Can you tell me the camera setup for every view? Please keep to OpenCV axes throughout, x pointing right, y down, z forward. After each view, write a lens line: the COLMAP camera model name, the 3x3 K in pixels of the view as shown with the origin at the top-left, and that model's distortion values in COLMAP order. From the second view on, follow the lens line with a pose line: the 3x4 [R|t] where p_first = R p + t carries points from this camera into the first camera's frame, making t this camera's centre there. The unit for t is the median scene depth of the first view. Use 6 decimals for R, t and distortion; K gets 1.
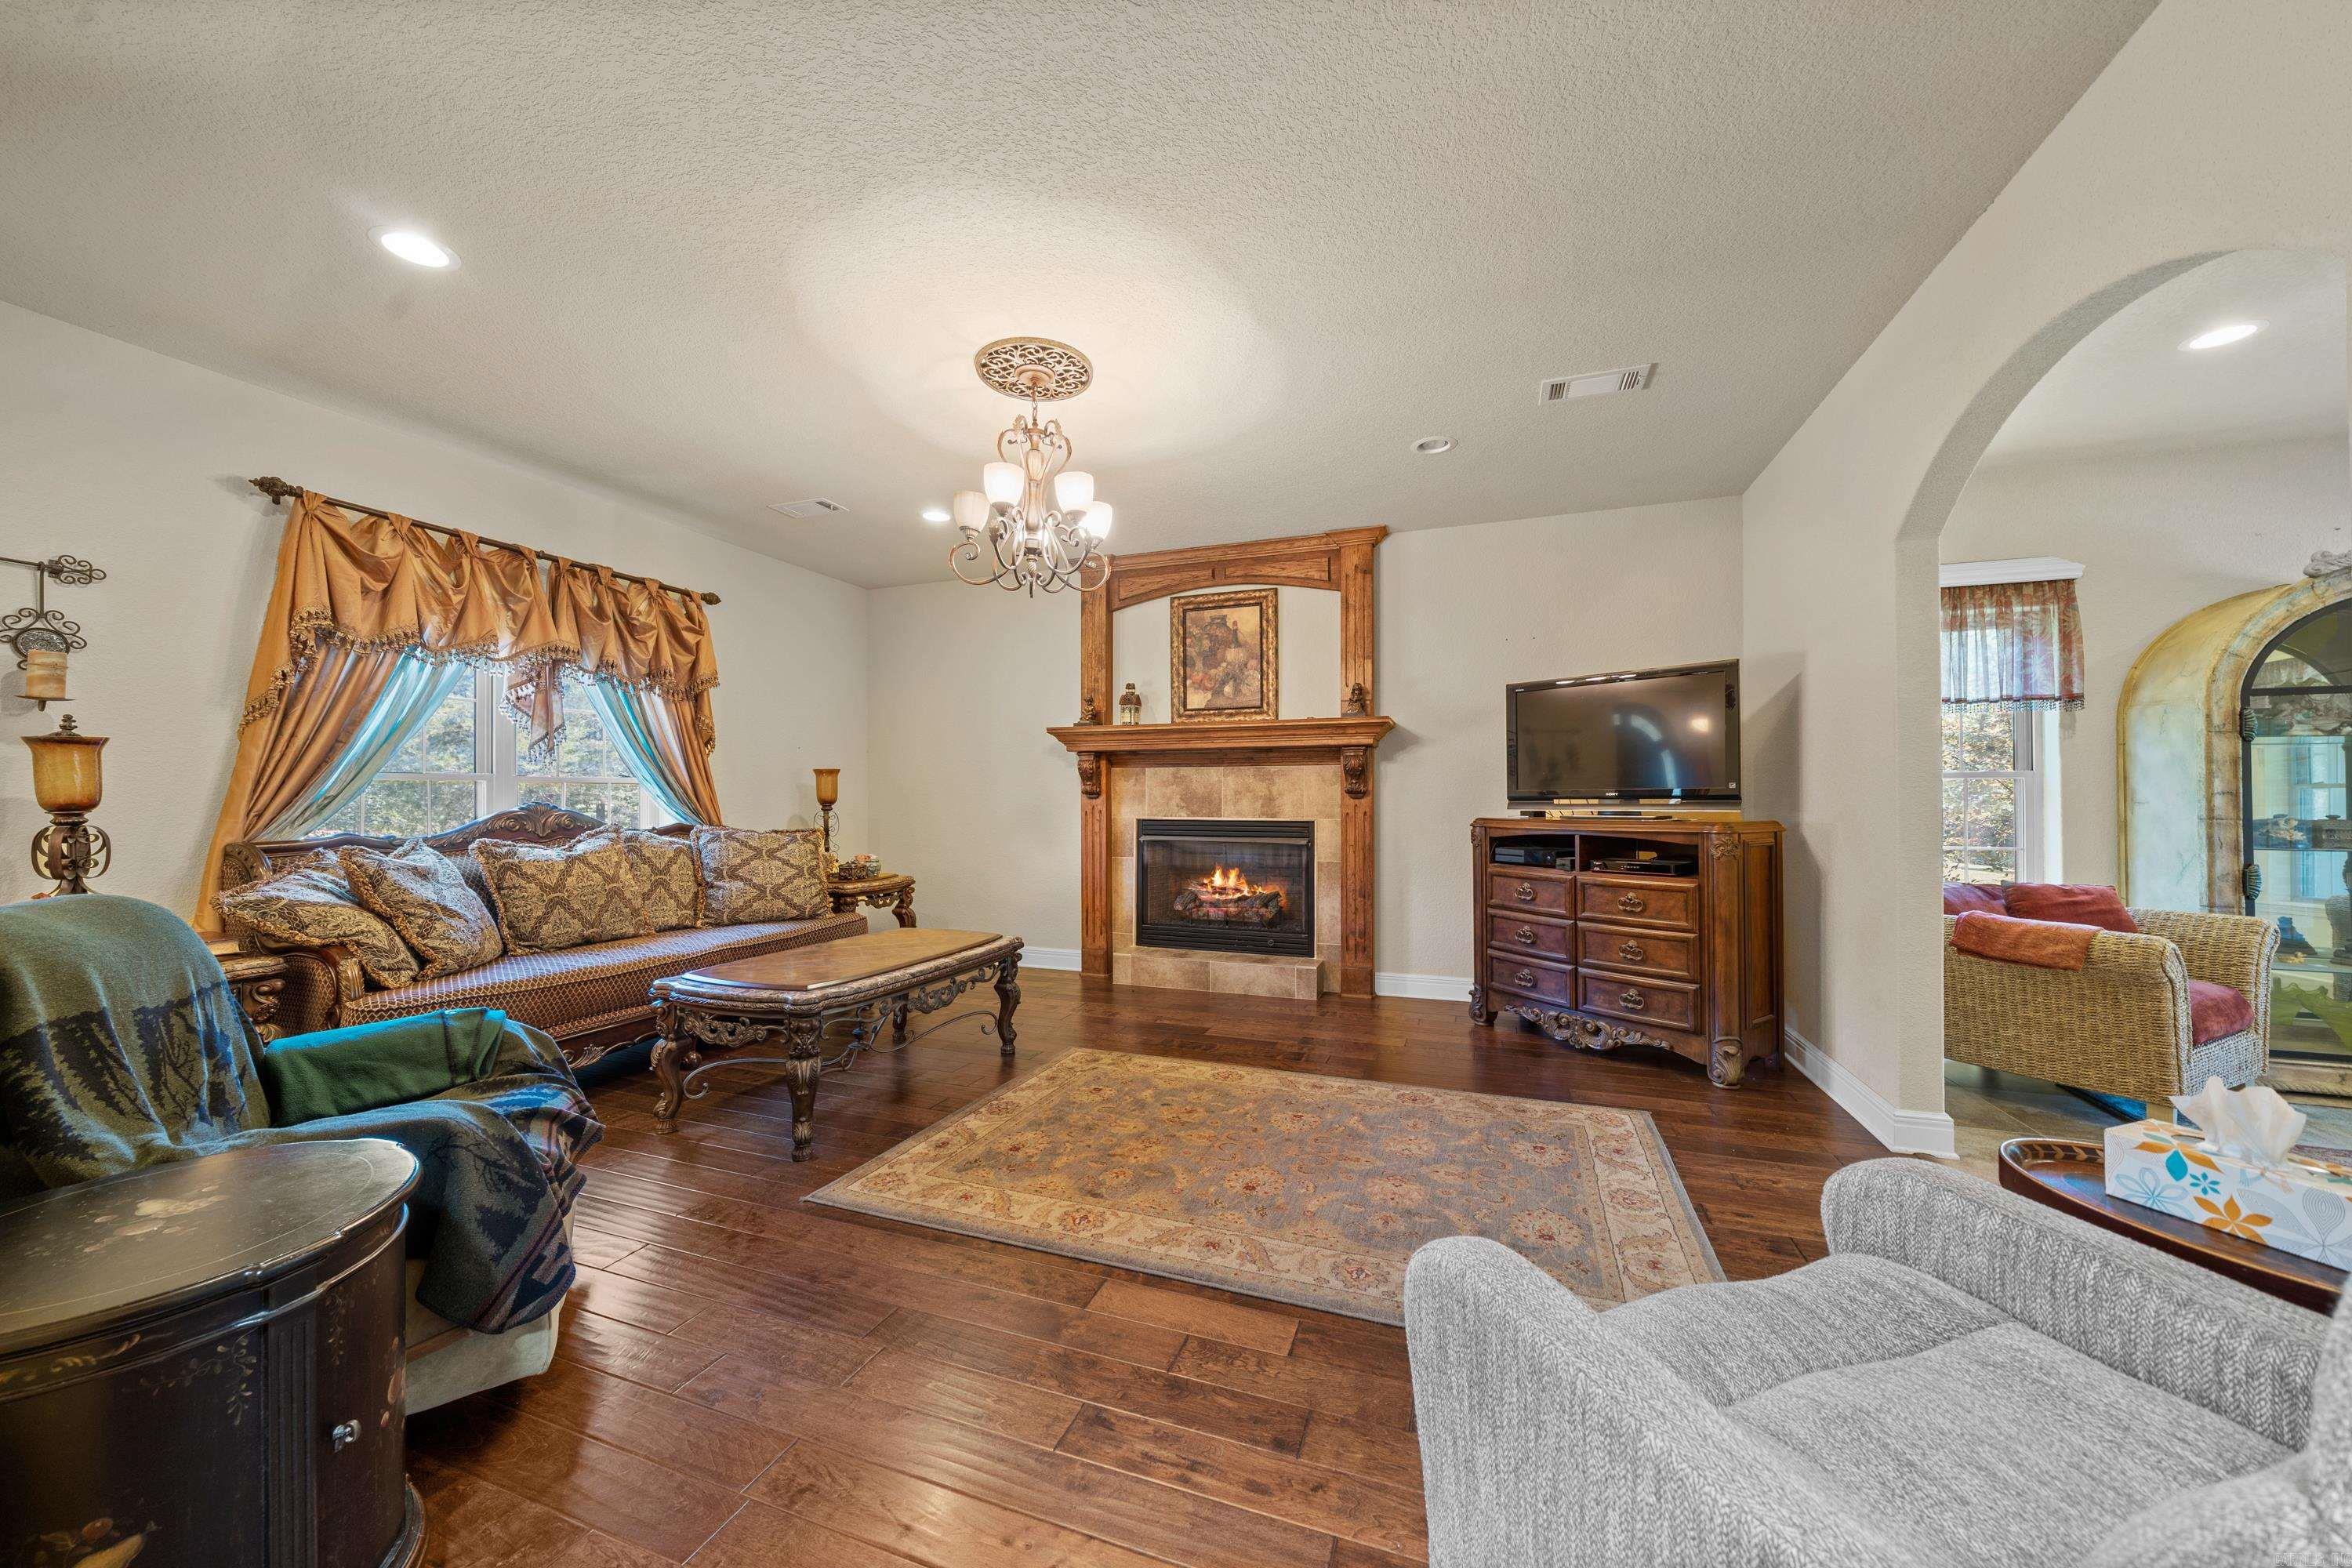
lens RADIAL K [[836.5, 0, 1157.4], [0, 836.5, 797.4], [0, 0, 1]] dist [-0.005093, -0.000025]
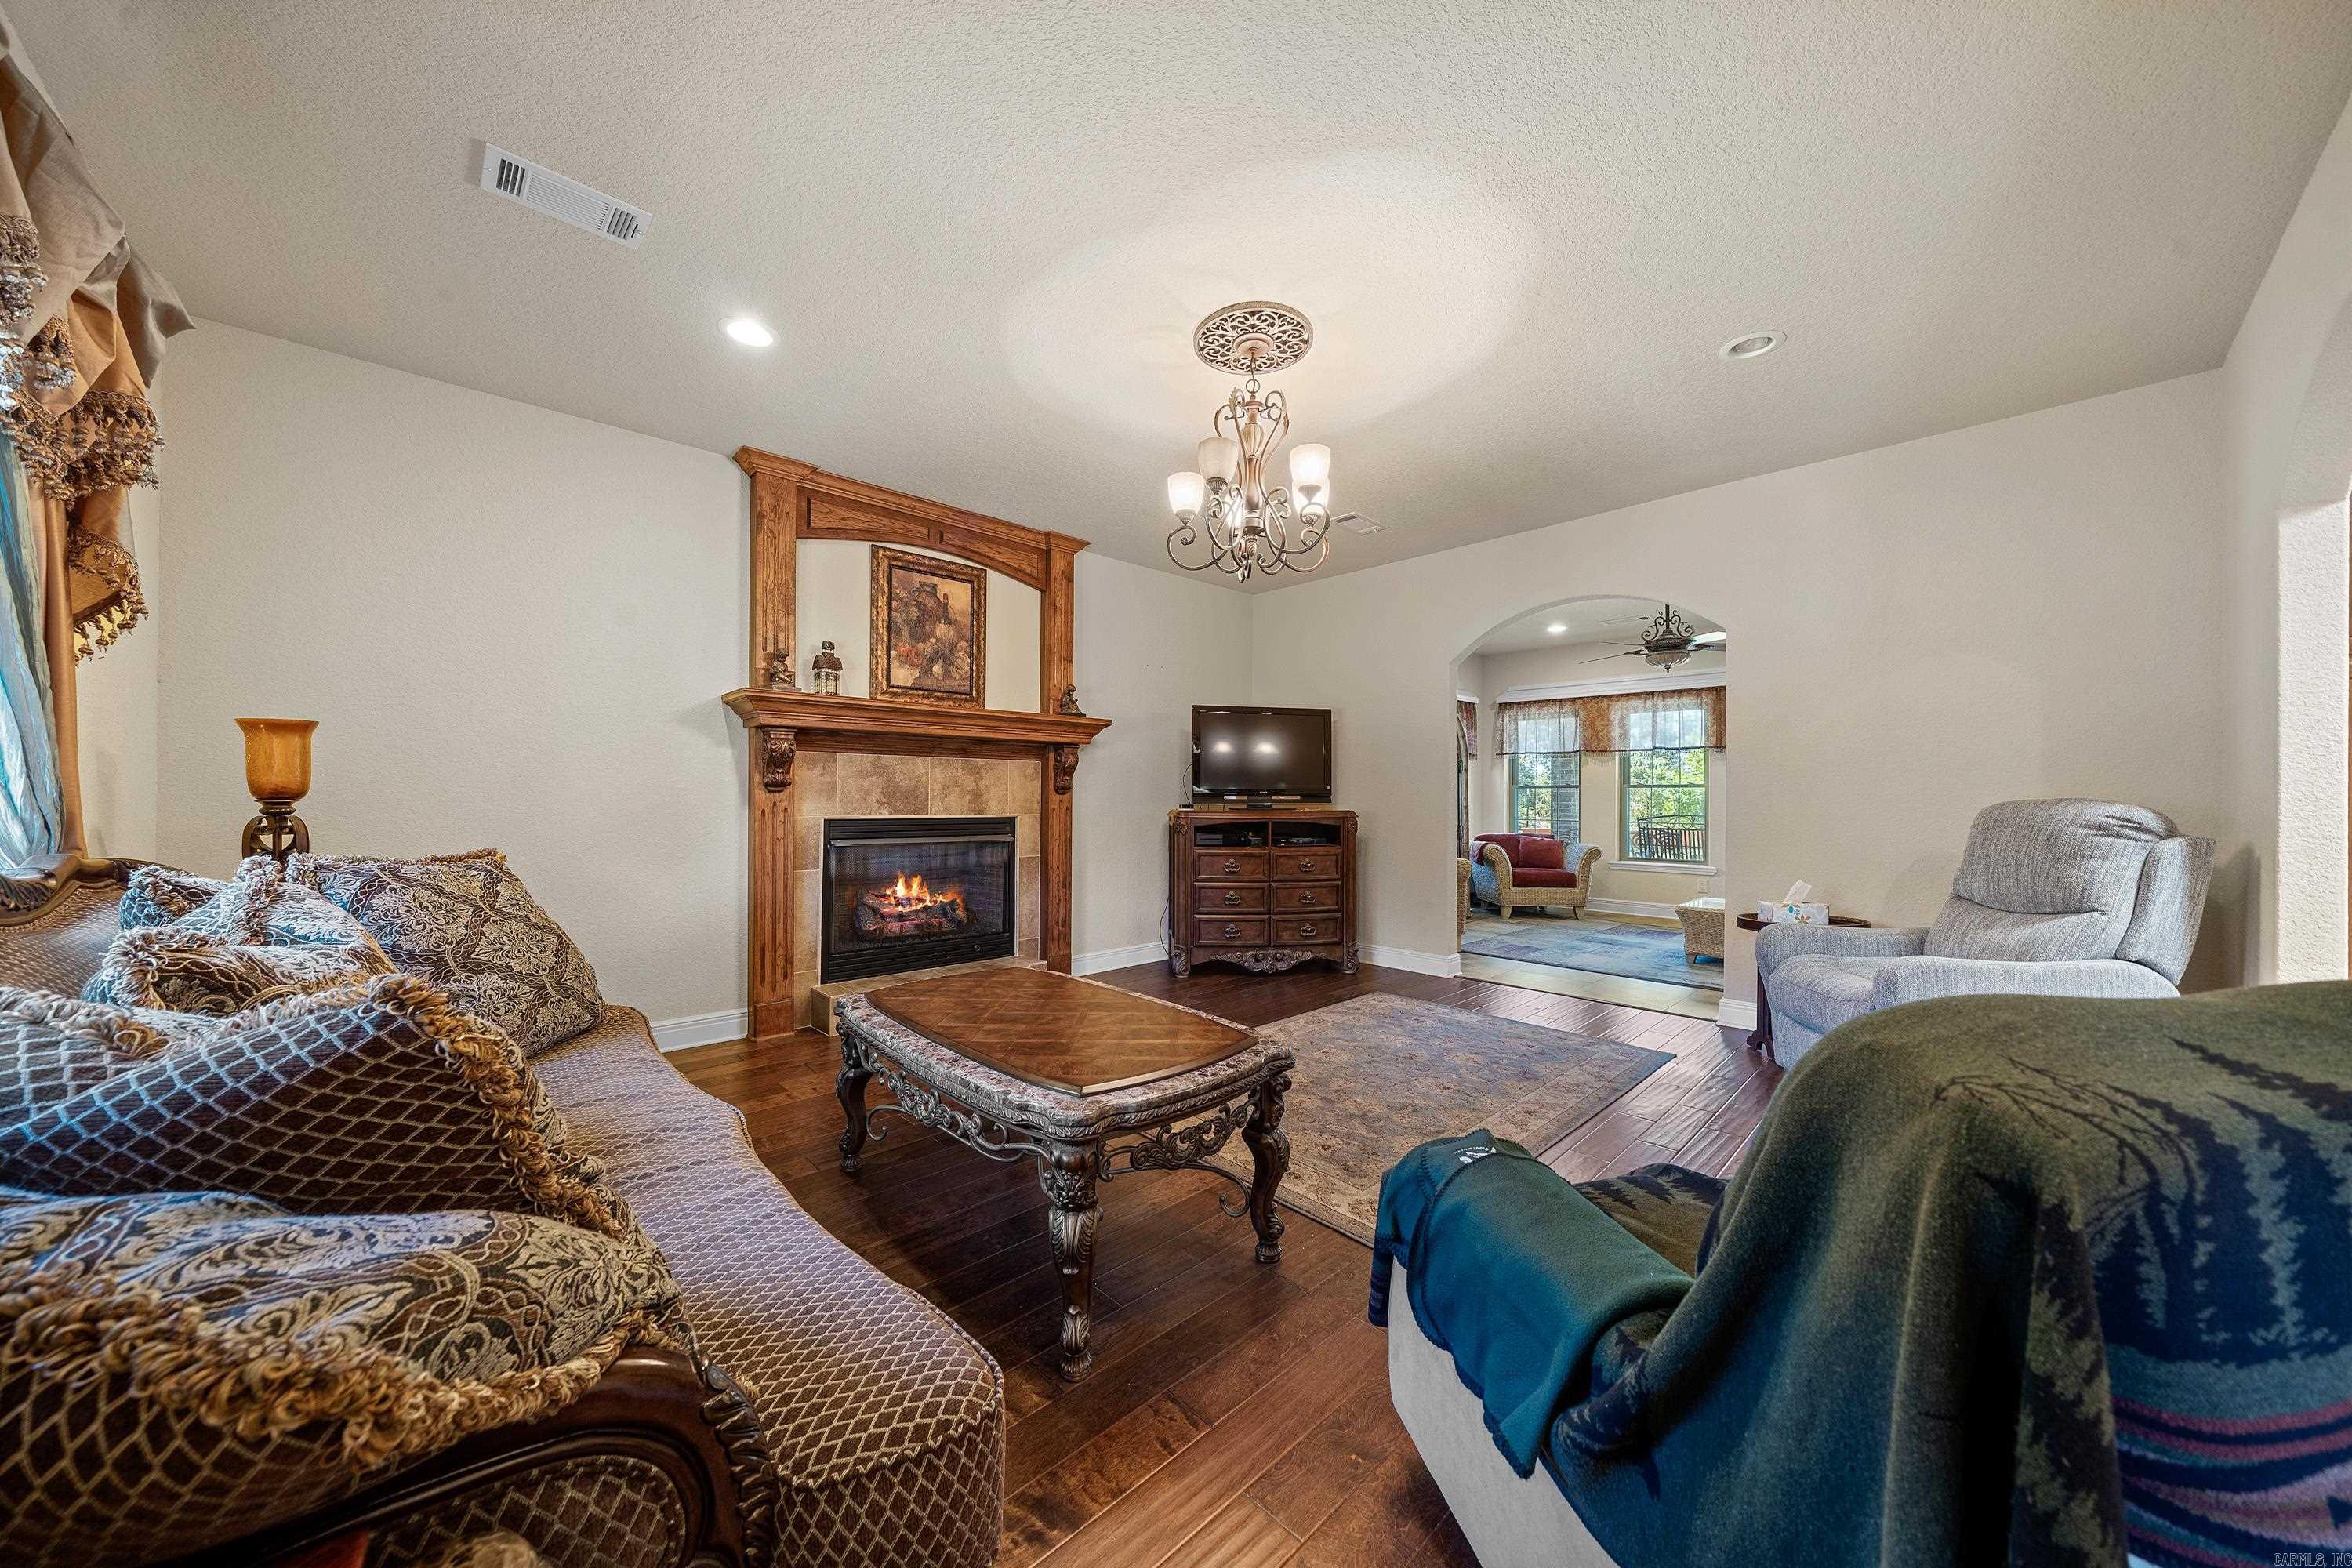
lens RADIAL K [[849.8, 0, 1171.1], [0, 849.8, 794.7], [0, 0, 1]] dist [0.000543, 0.000089]
pose [[0.416415, 0.004591, 0.909163, -0.678249], [-0.004162, 0.999986, -0.003143, 0.005004], [-0.909165, -0.002475, 0.416429, 0.438534]]
